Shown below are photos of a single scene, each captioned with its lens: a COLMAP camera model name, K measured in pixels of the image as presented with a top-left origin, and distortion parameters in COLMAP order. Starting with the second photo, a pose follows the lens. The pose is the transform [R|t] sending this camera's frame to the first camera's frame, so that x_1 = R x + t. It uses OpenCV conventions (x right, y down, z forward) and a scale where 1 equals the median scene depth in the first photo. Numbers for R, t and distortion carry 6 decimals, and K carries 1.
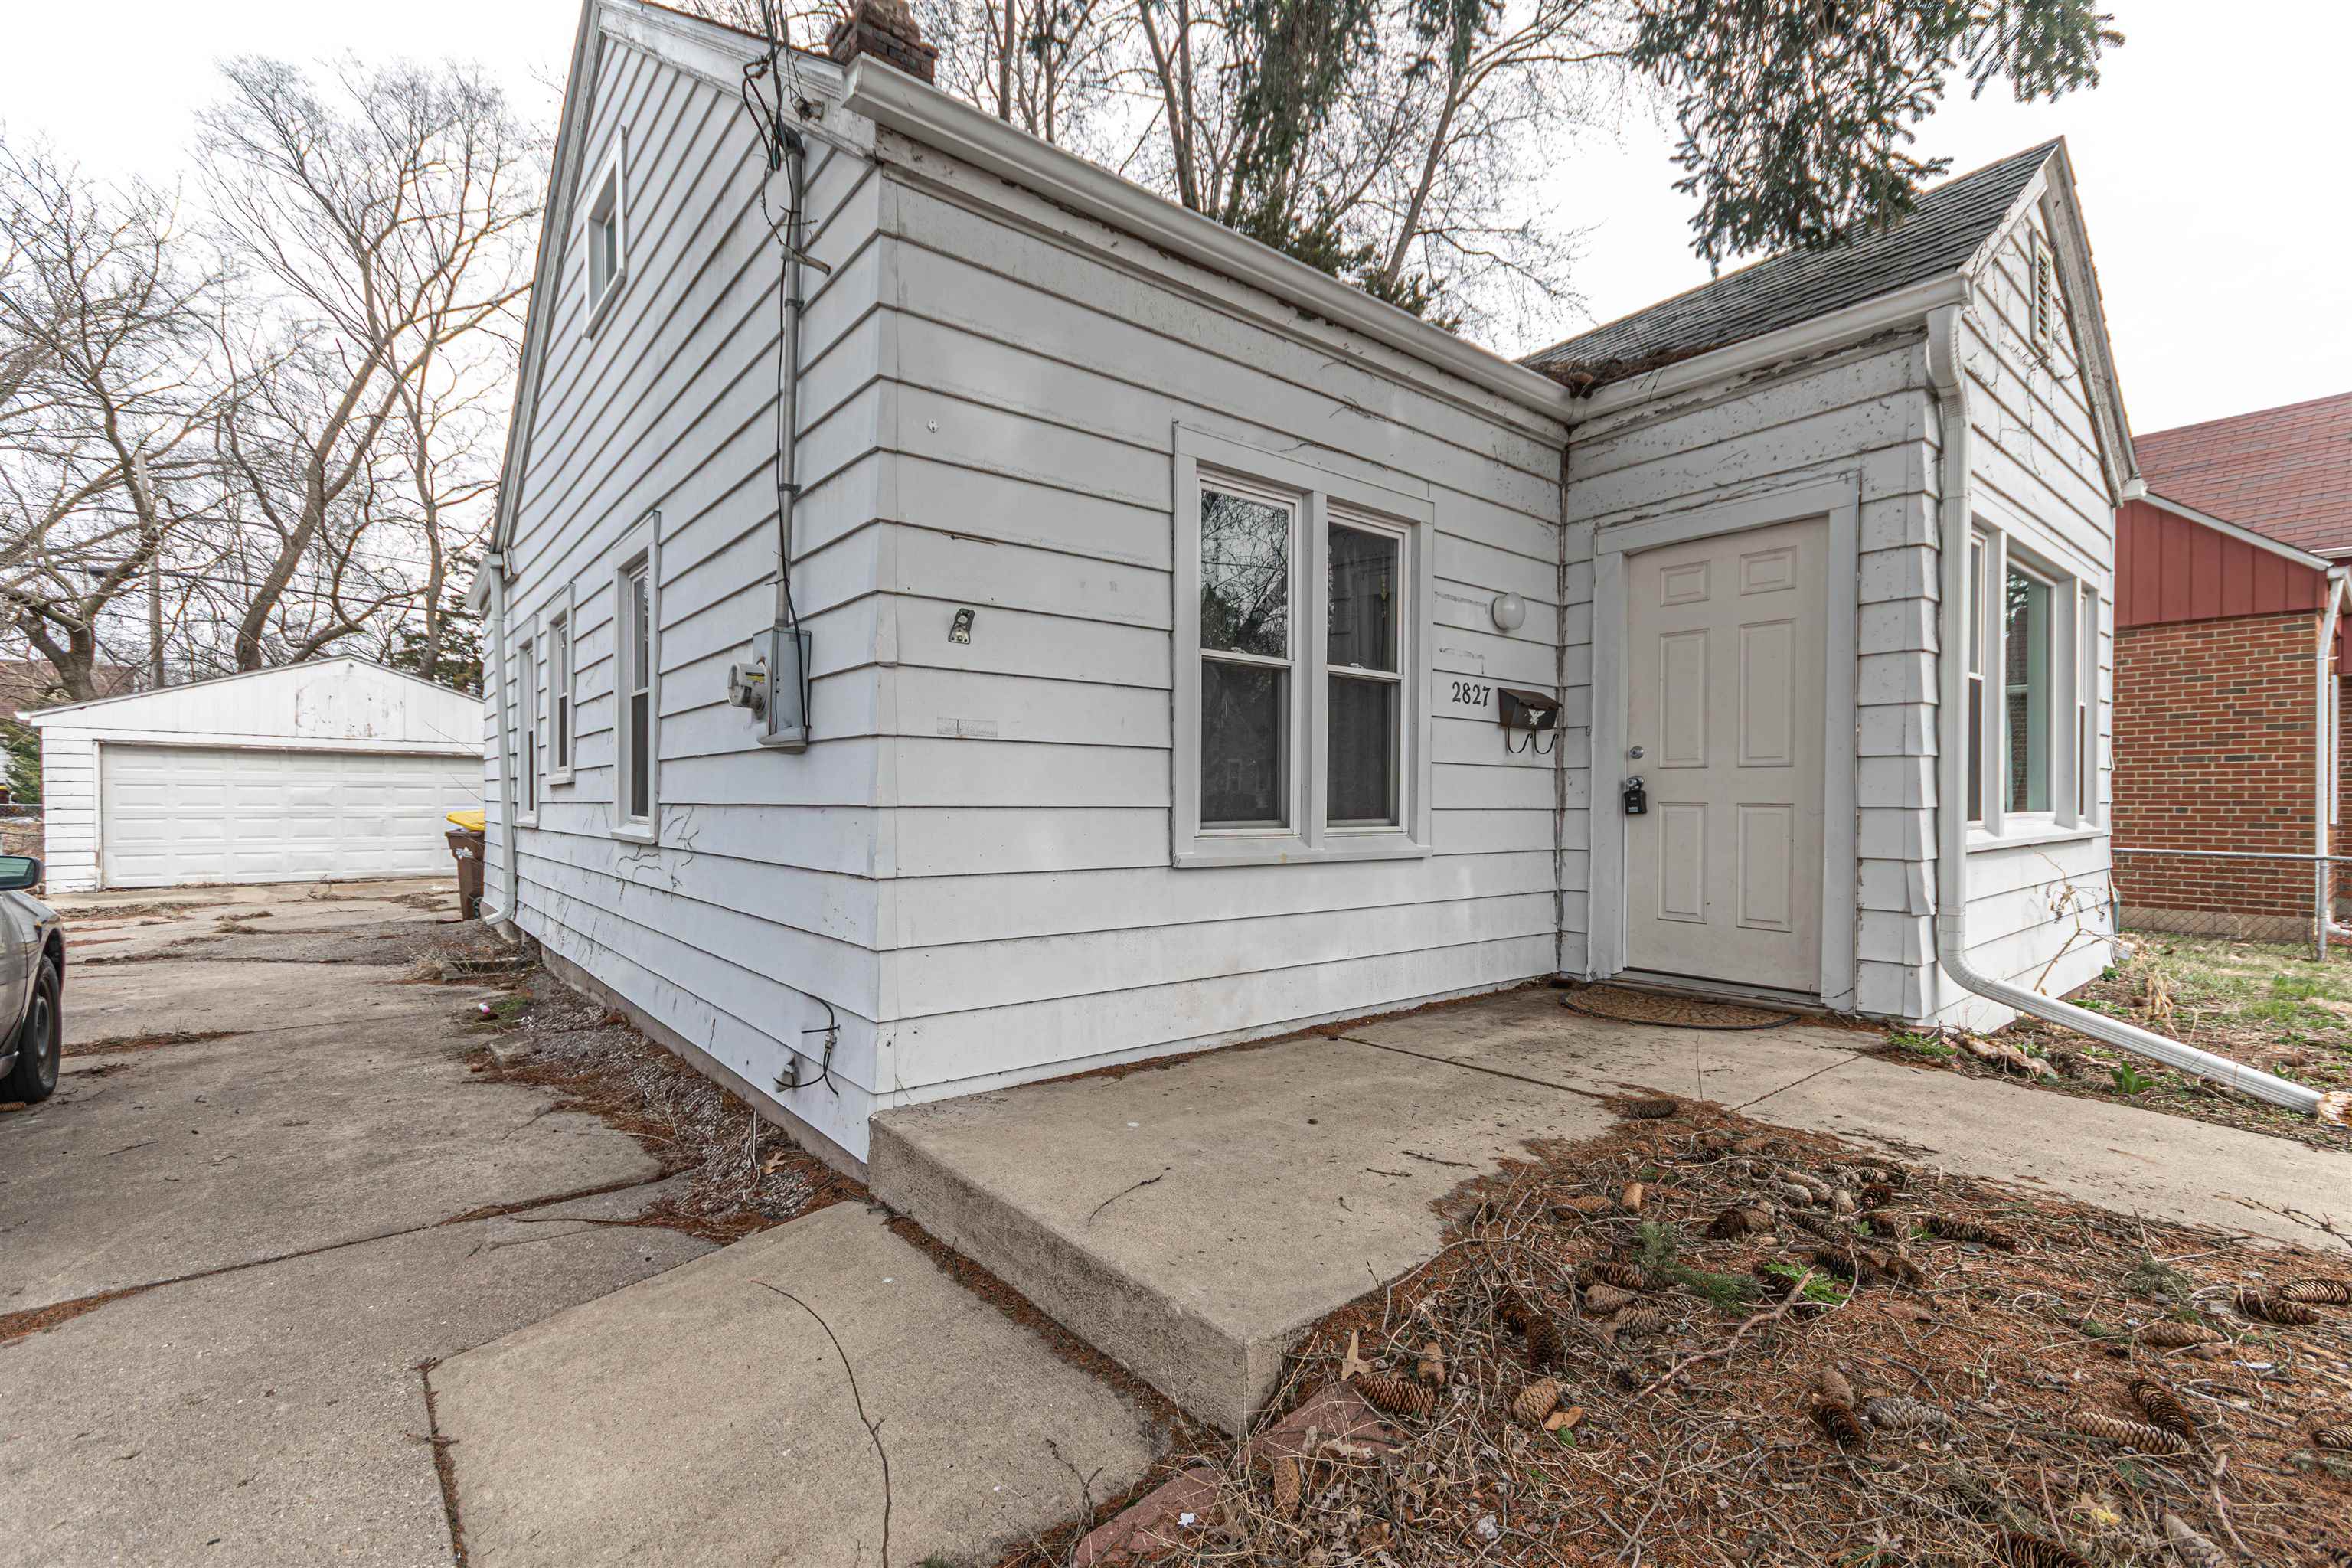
lens RADIAL K [[1043.1, 0, 1176.0], [0, 1043.1, 784.0], [0, 0, 1]] dist [-0.012402, -0.000420]
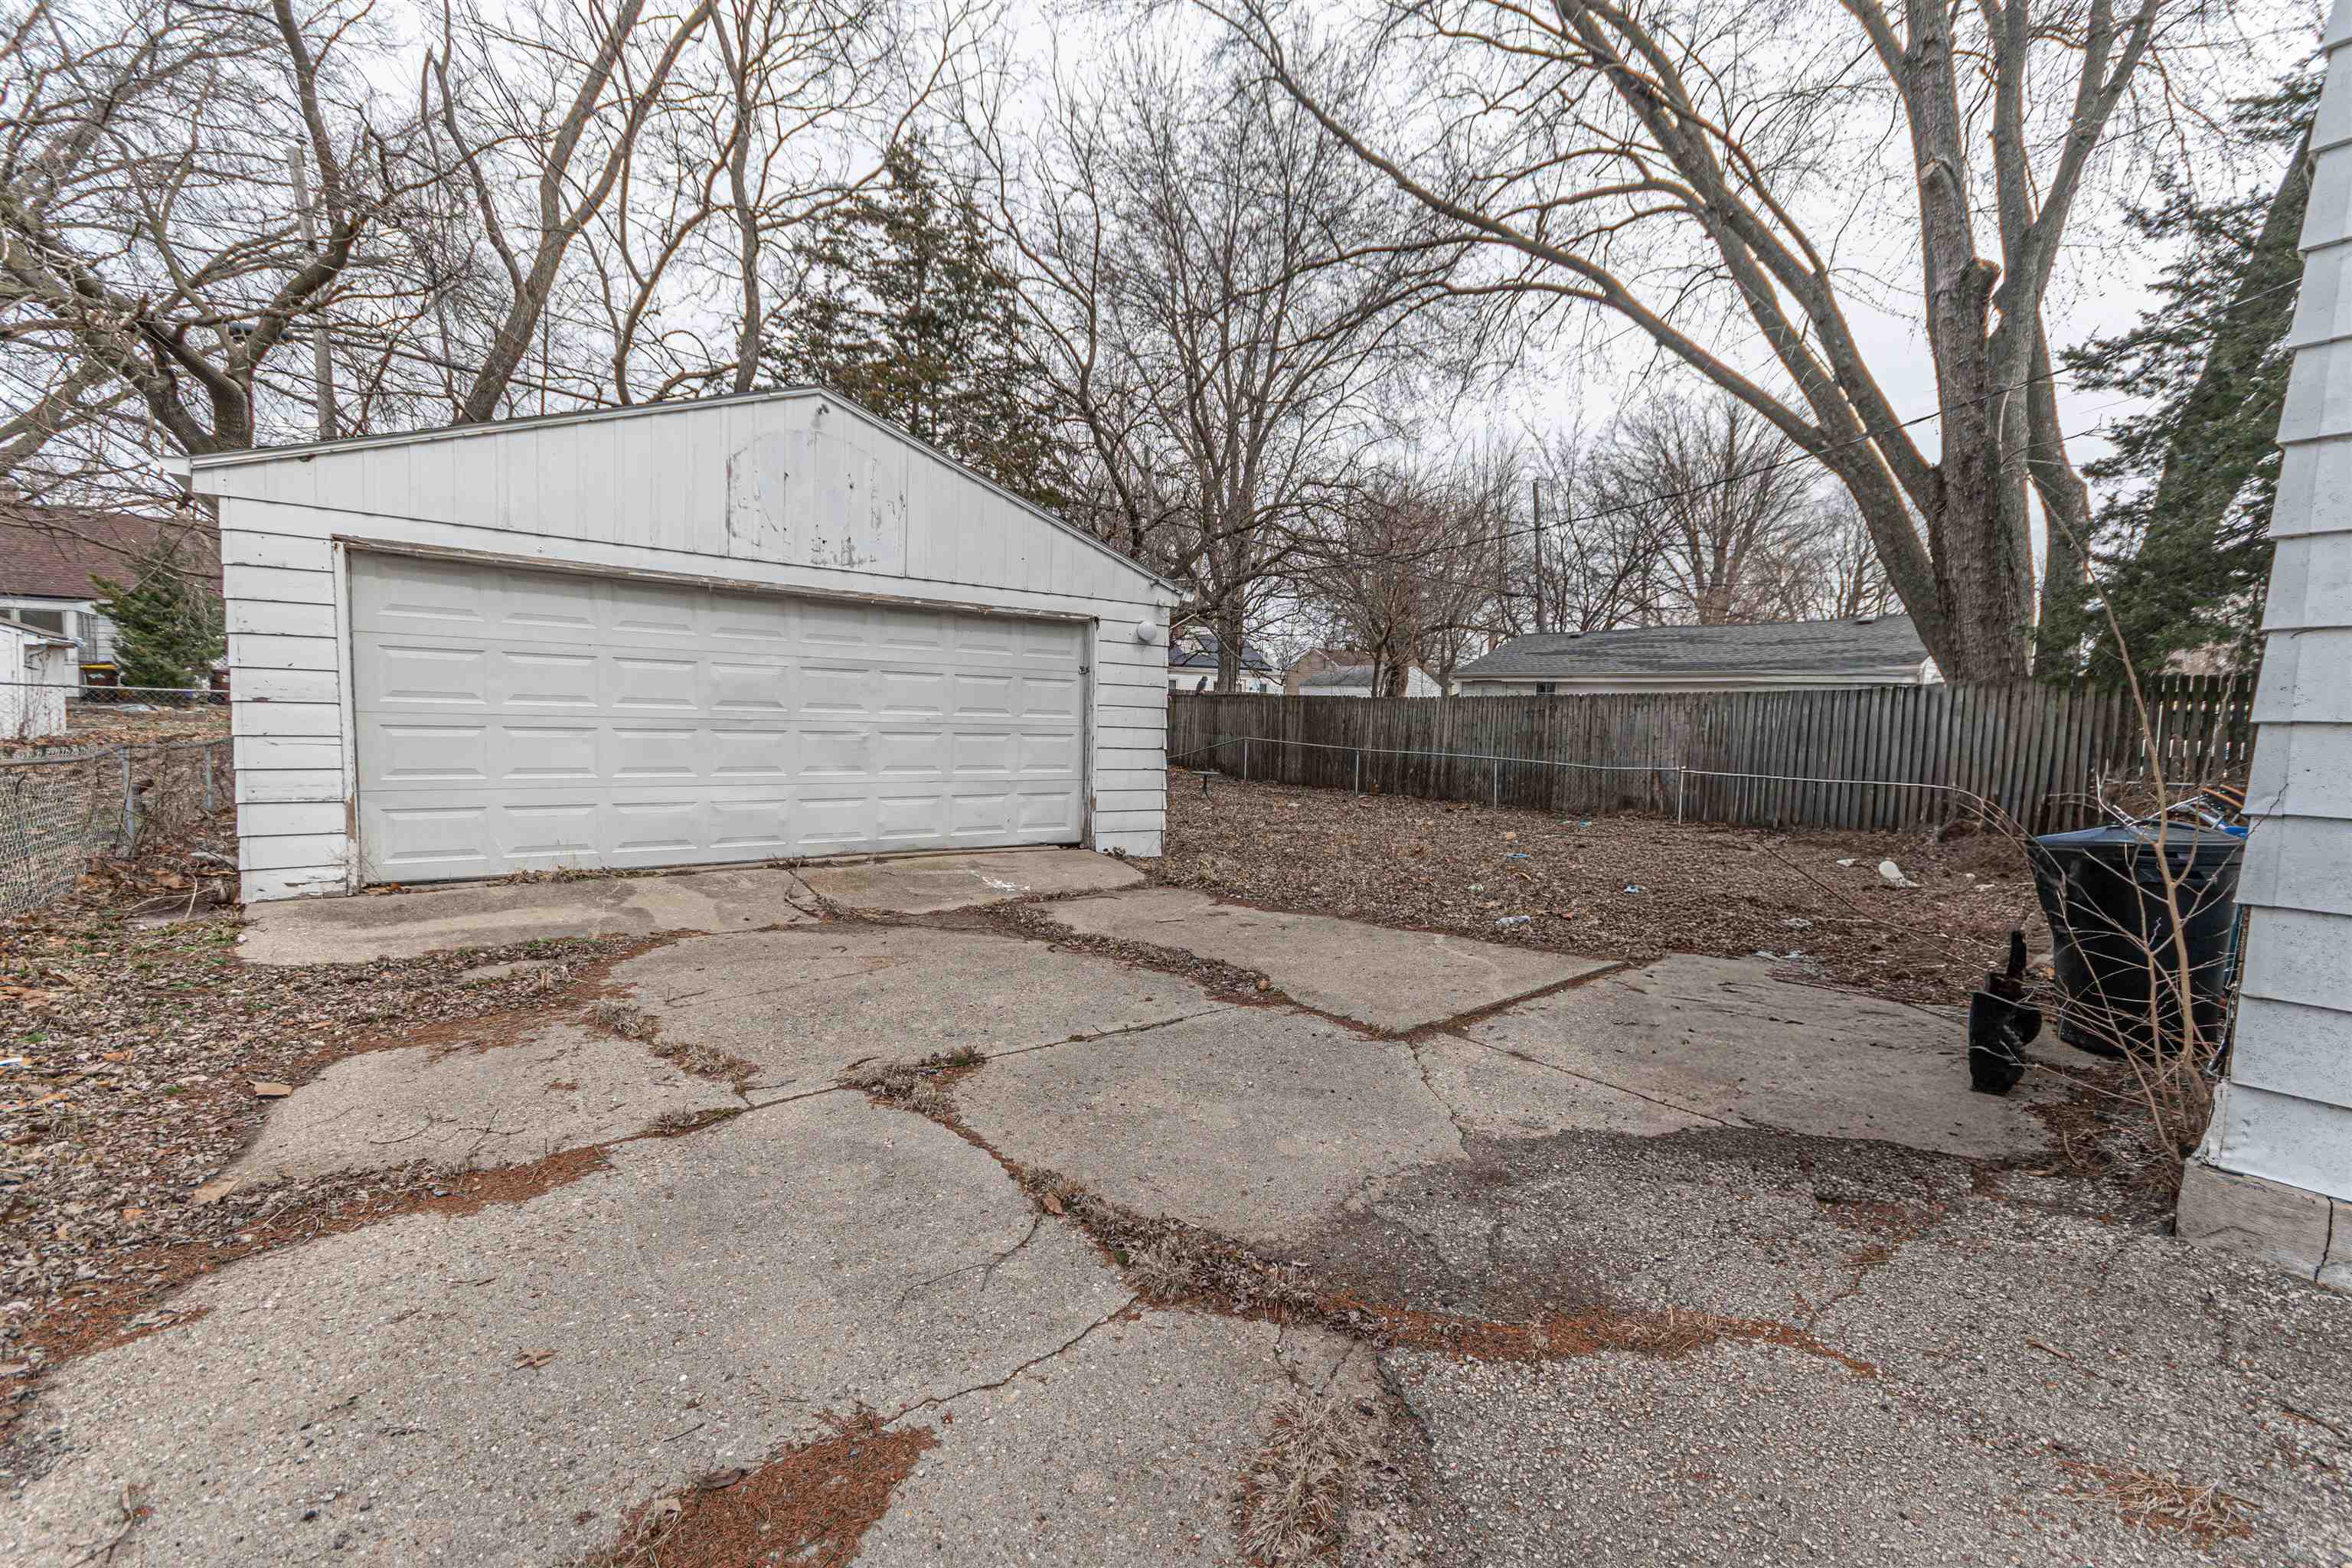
lens RADIAL K [[1043.1, 0, 1176.0], [0, 1043.1, 784.0], [0, 0, 1]] dist [-0.012402, -0.000420]
pose [[0.998369, 0.032991, -0.046594, -0.507065], [-0.029092, 0.996207, 0.082006, 0.009751], [0.049123, -0.080516, 0.995542, 0.434292]]
